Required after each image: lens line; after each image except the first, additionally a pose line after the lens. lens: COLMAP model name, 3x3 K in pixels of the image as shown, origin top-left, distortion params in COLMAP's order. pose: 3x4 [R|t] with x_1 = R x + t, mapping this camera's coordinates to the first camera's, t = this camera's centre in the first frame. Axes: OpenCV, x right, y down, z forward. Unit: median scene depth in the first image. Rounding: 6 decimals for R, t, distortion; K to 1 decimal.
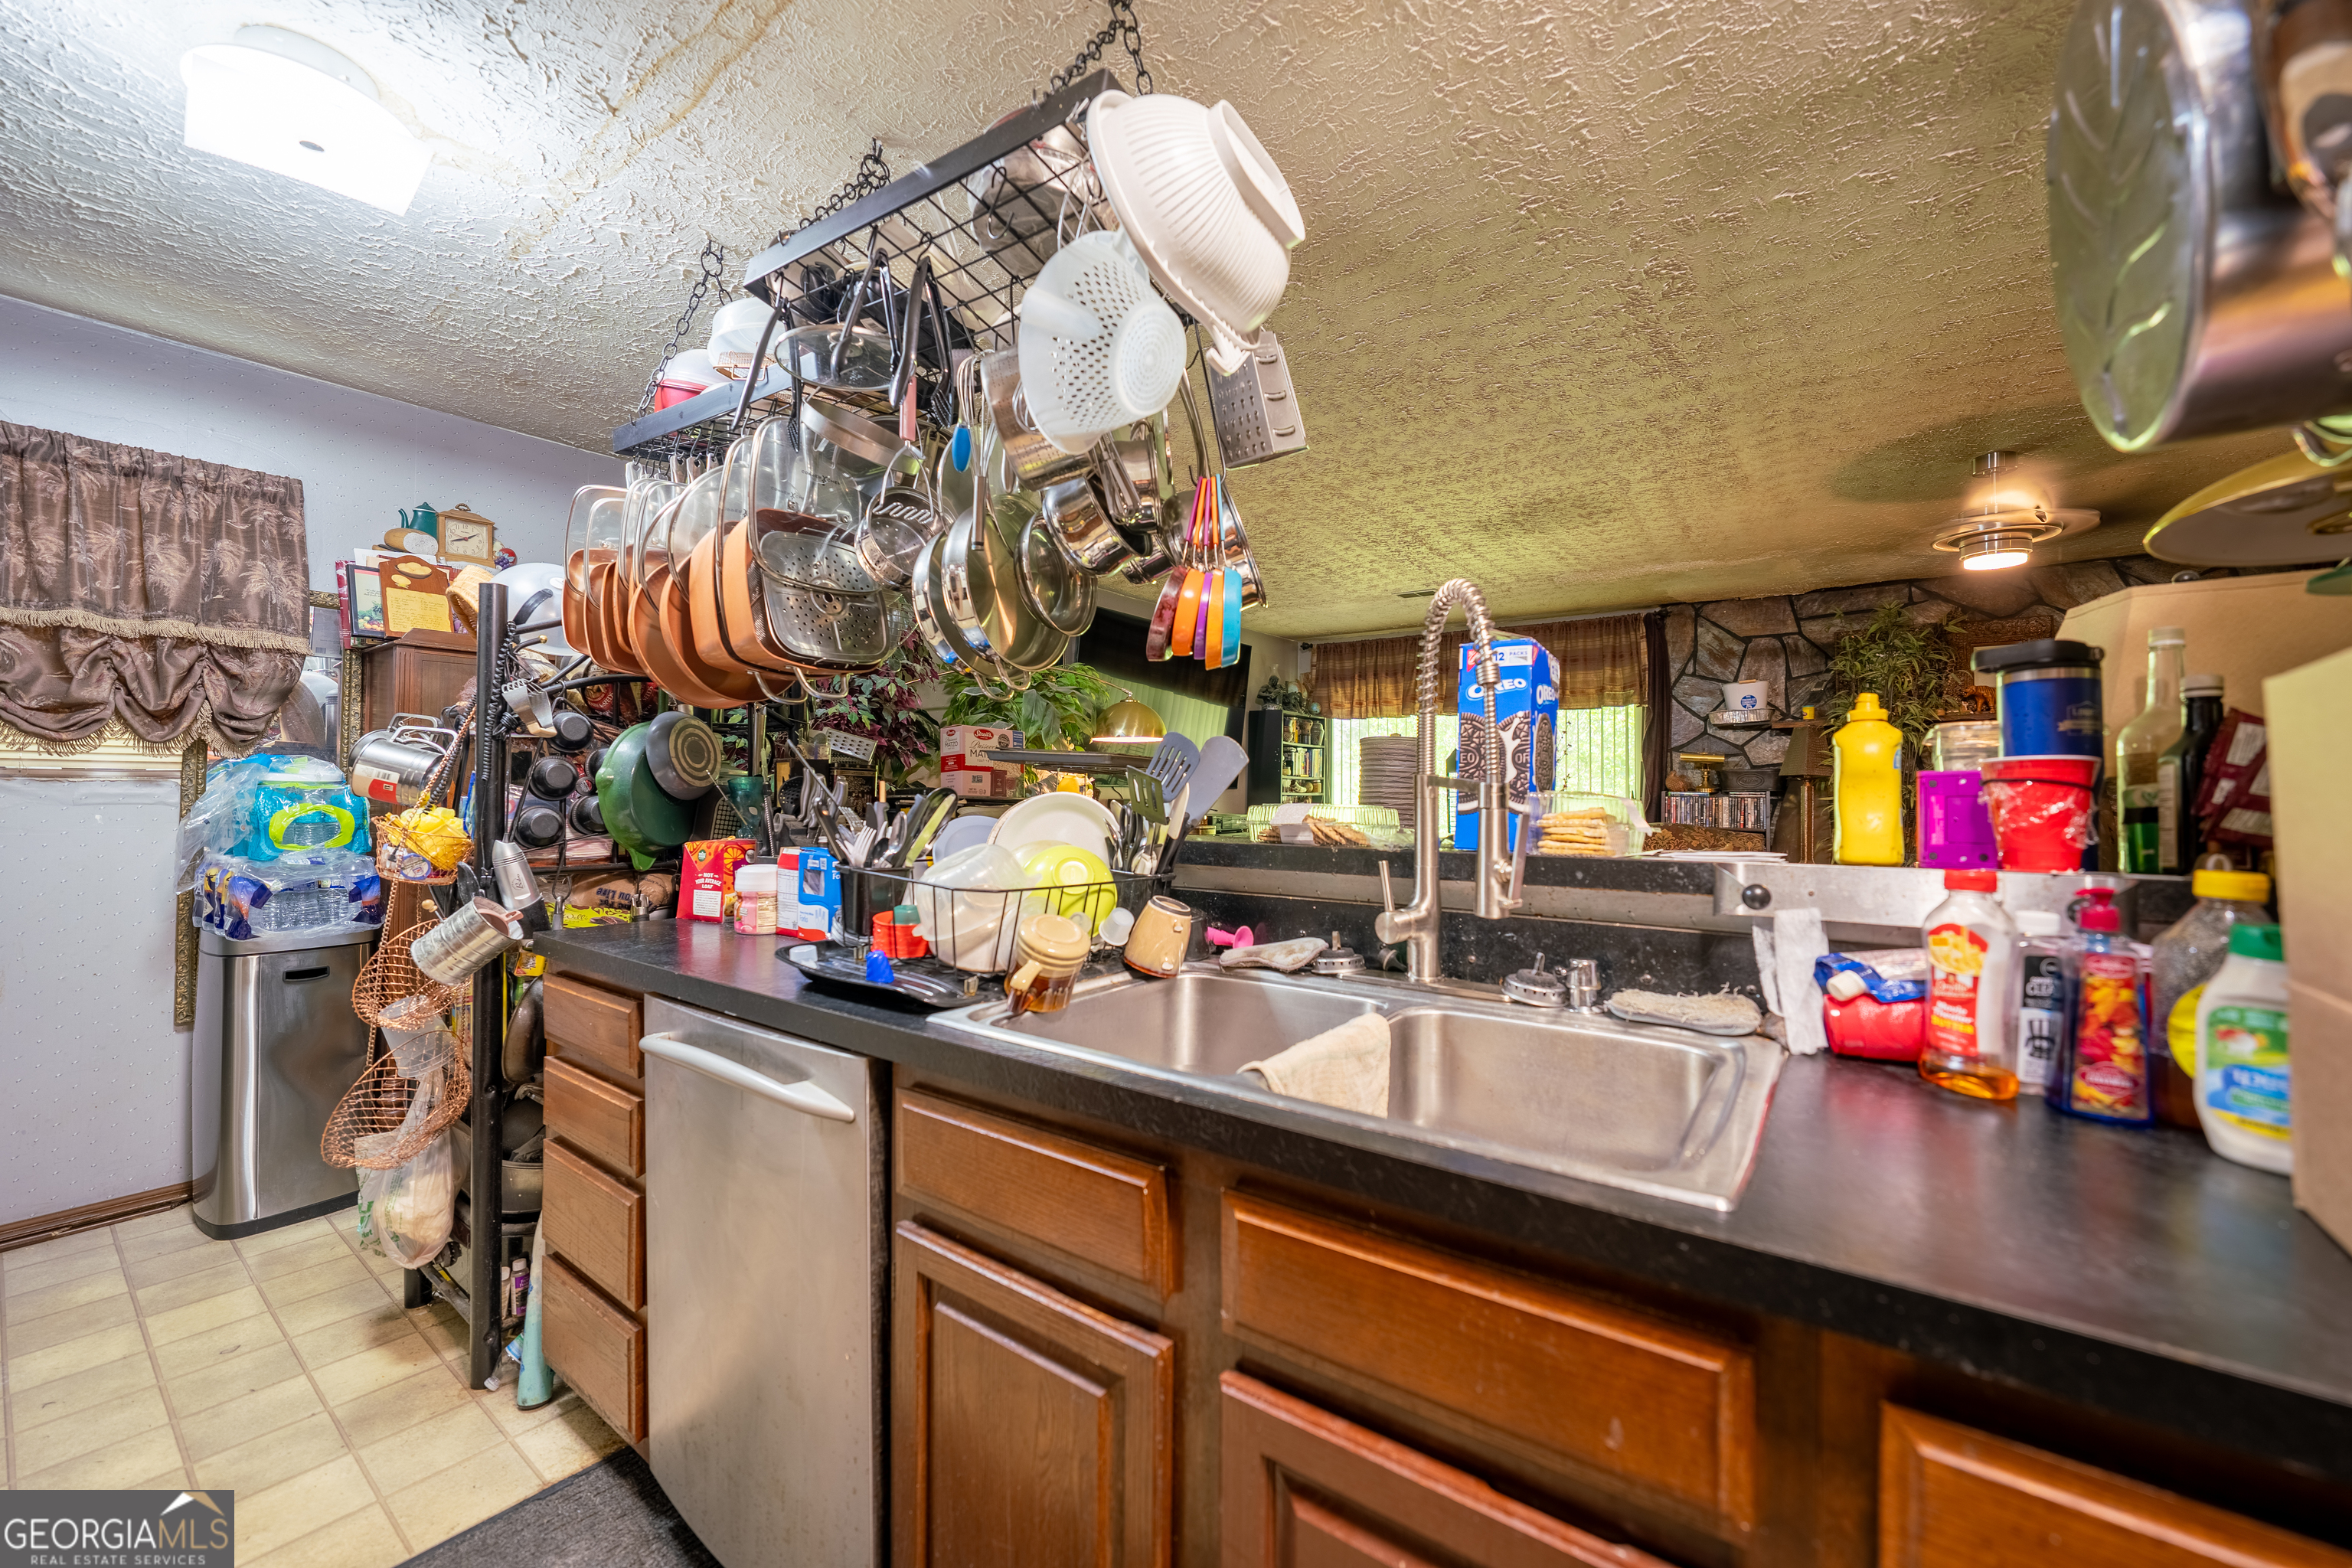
lens RADIAL K [[918.6, 0, 1185.7], [0, 918.6, 781.5], [0, 0, 1]] dist [-0.021769, 0.006527]
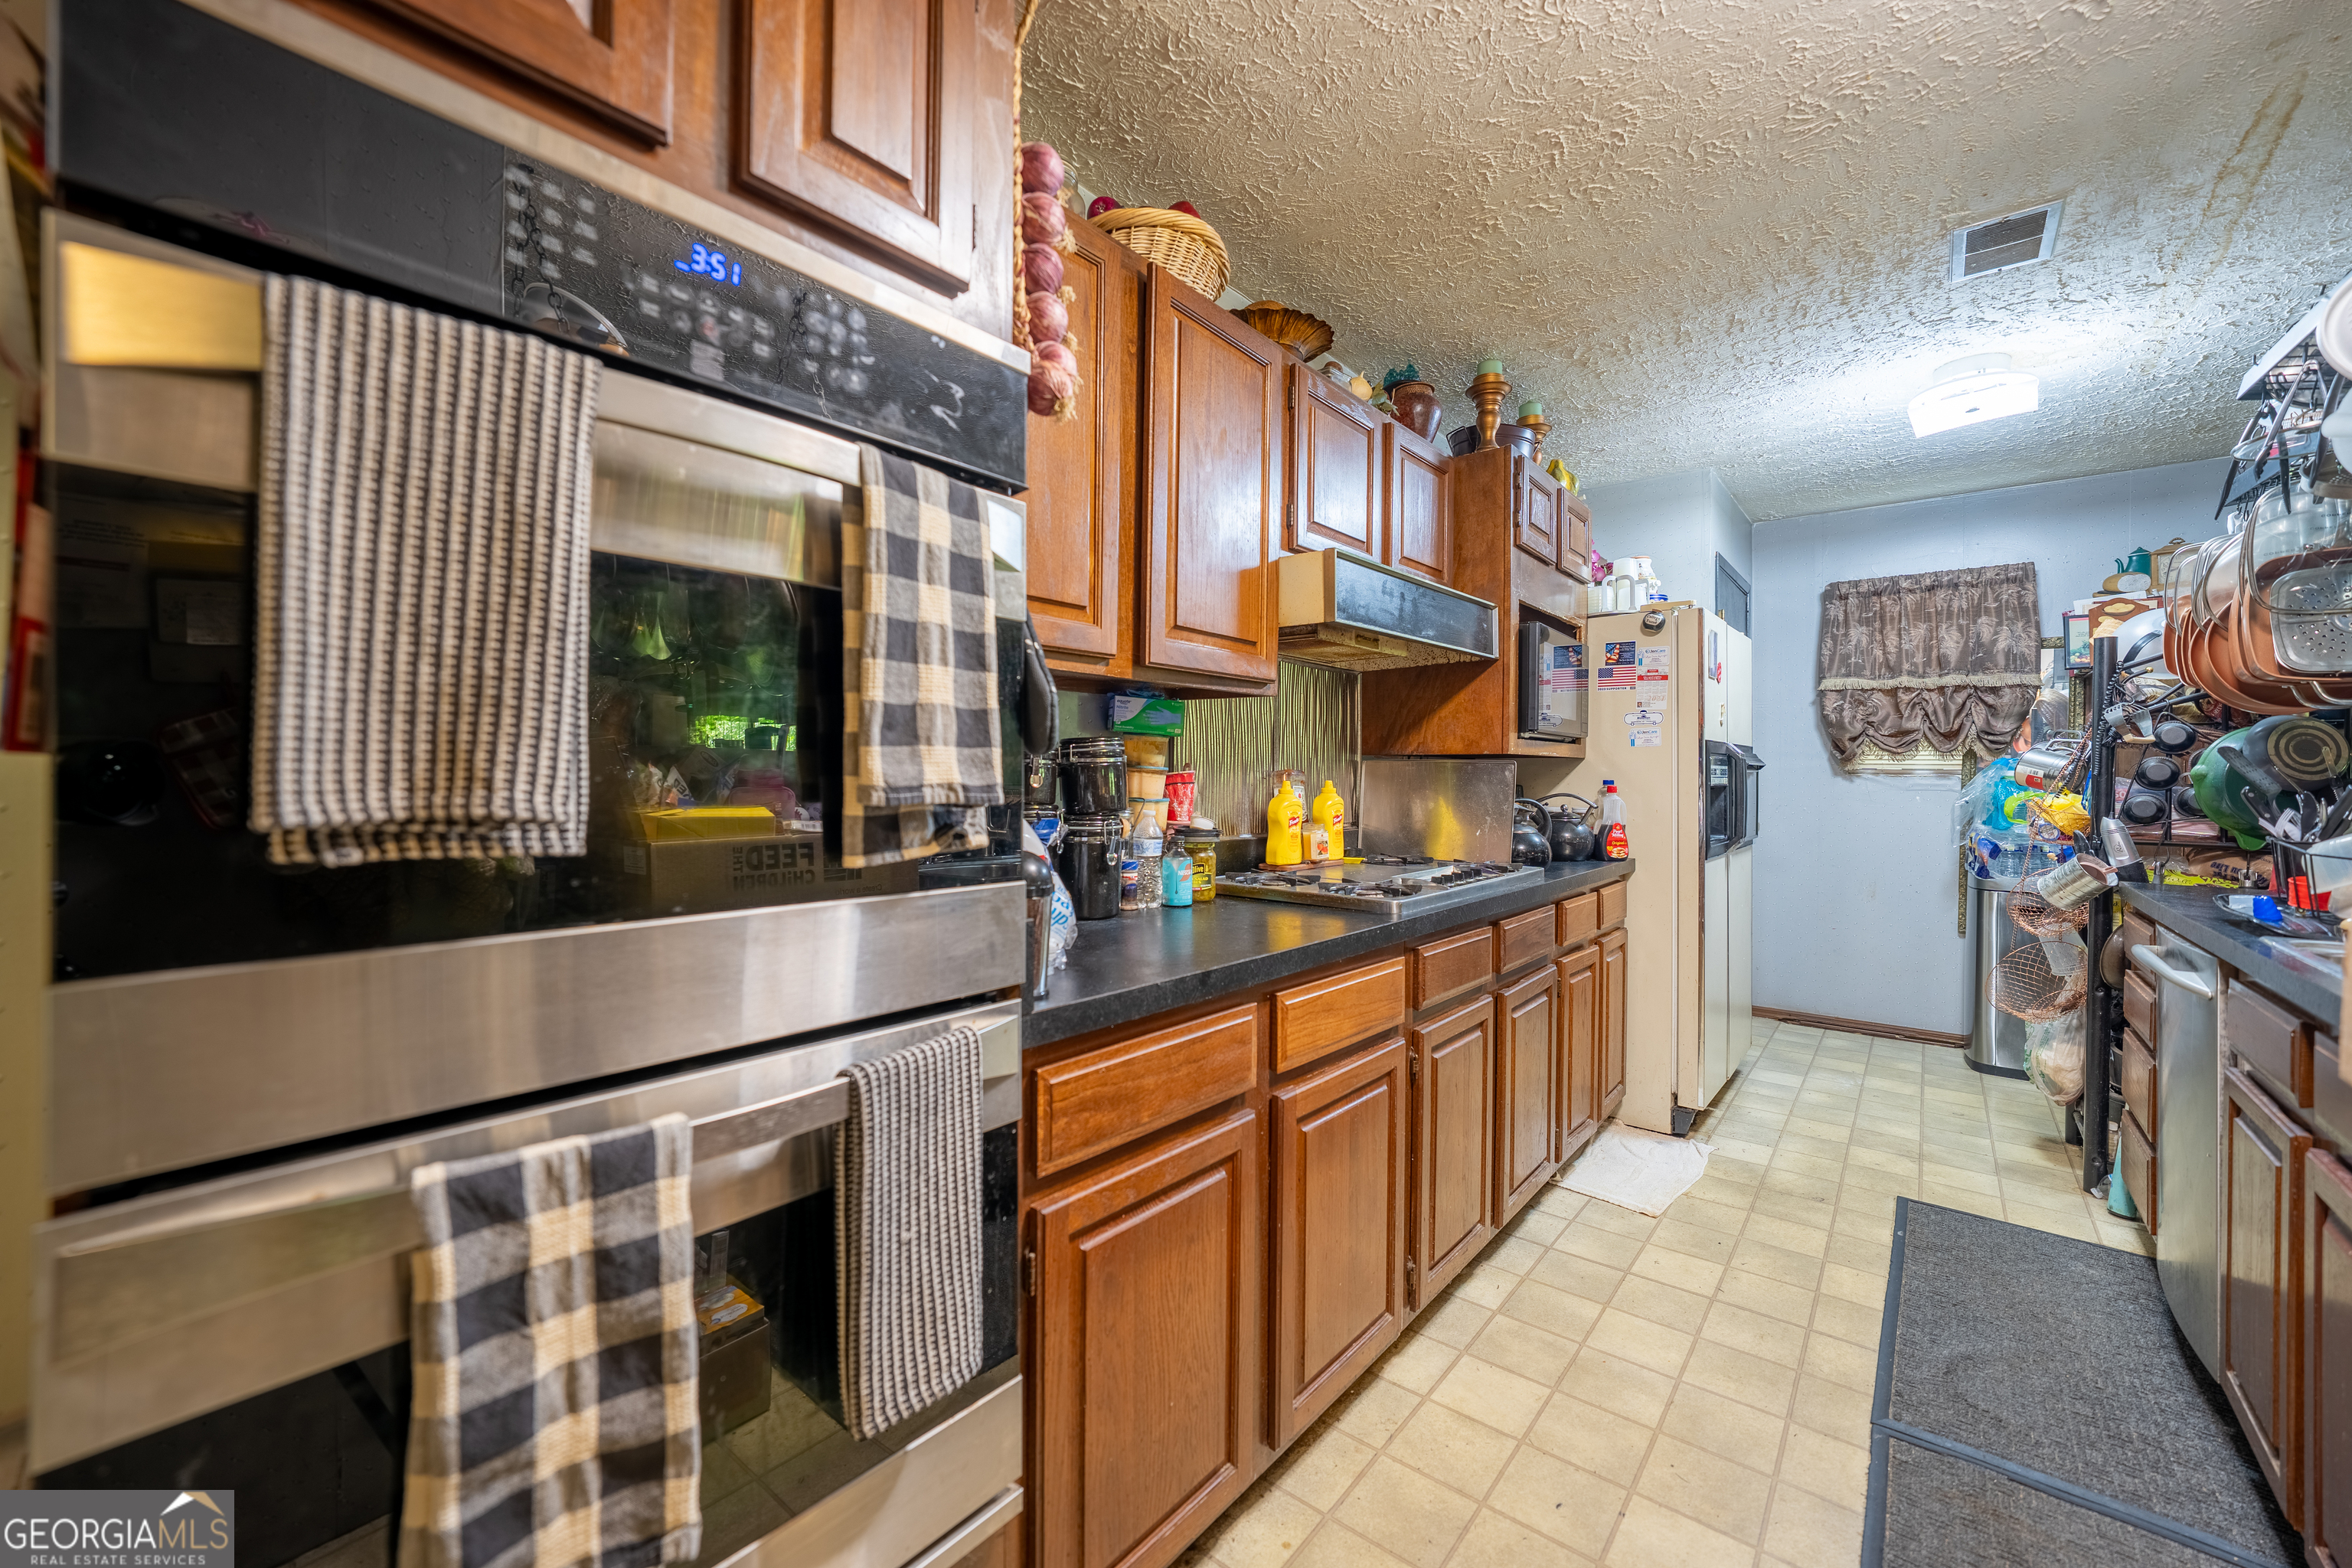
lens RADIAL K [[918.6, 0, 1170.6], [0, 918.6, 772.7], [0, 0, 1]] dist [-0.021769, 0.006527]
pose [[-0.057521, -0.006003, -0.998326, 0.558691], [0.000532, 0.999982, -0.006044, 0.002118], [0.998344, -0.000879, -0.057516, -0.287717]]
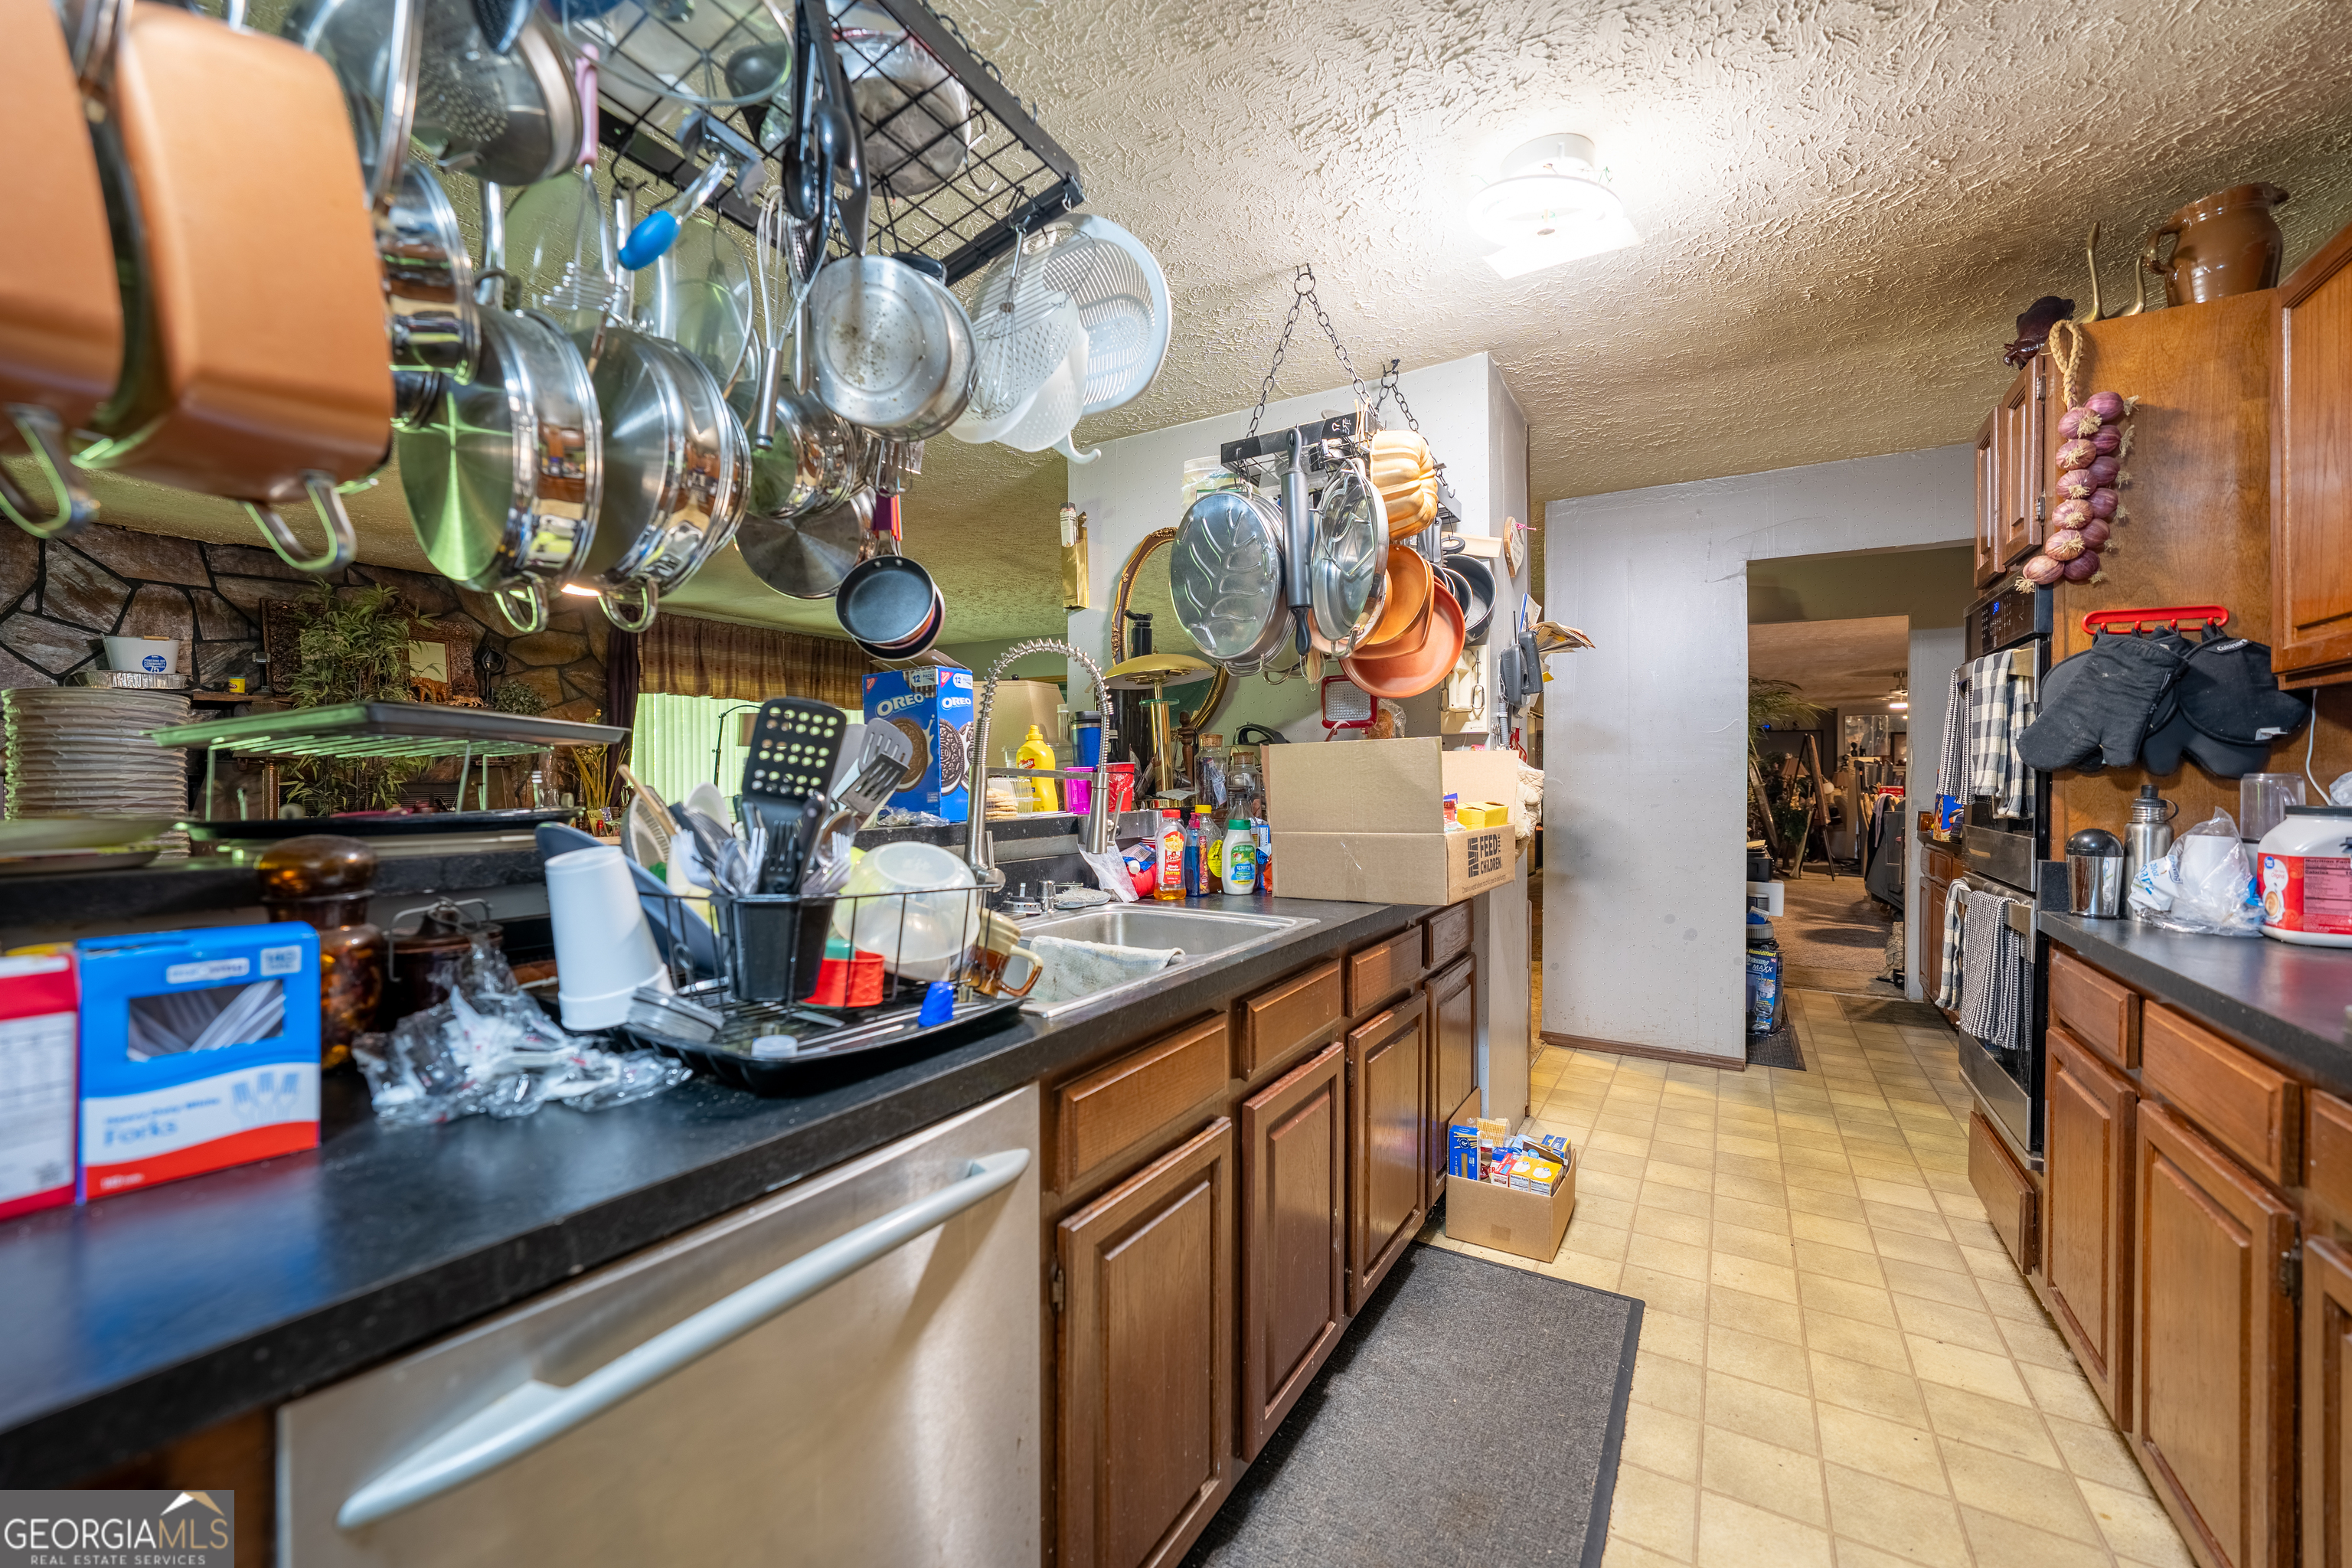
lens RADIAL K [[918.6, 0, 1173.8], [0, 918.6, 779.6], [0, 0, 1]] dist [-0.021769, 0.006527]
pose [[-0.090549, -0.008643, 0.995855, -0.609703], [-0.011421, 0.999906, 0.007640, -0.005779], [-0.995827, -0.010682, -0.090639, 0.454600]]
